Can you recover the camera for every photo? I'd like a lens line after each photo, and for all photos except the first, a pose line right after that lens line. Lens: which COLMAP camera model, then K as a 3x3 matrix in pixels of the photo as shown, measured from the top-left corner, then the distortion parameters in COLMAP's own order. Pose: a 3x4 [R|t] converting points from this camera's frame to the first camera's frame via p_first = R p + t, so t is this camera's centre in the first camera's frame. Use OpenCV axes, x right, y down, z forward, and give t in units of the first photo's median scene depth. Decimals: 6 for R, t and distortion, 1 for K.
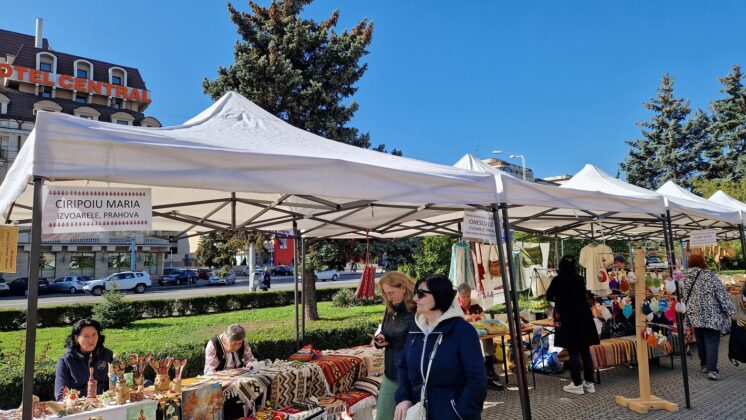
lens RADIAL K [[515.3, 0, 367.0], [0, 515.3, 221.1], [0, 0, 1]] dist [0.079142, -0.066846]
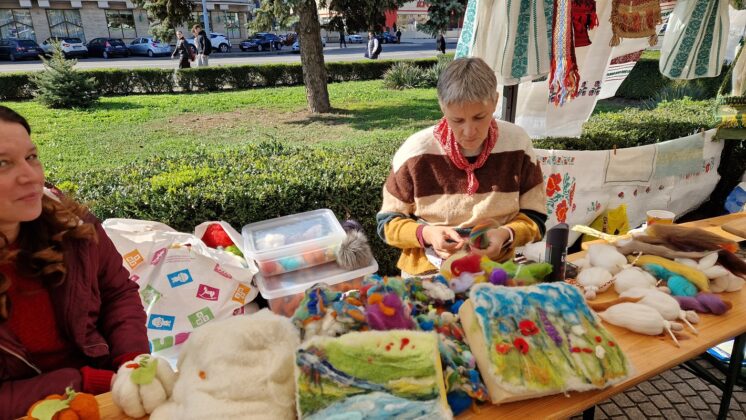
lens RADIAL K [[515.3, 0, 367.0], [0, 515.3, 221.1], [0, 0, 1]] dist [0.079142, -0.066846]
pose [[0.975839, 0.083343, -0.201973, 0.072420], [0.009064, 0.908153, 0.418540, 0.032356], [0.218305, -0.410258, 0.885455, 0.279996]]
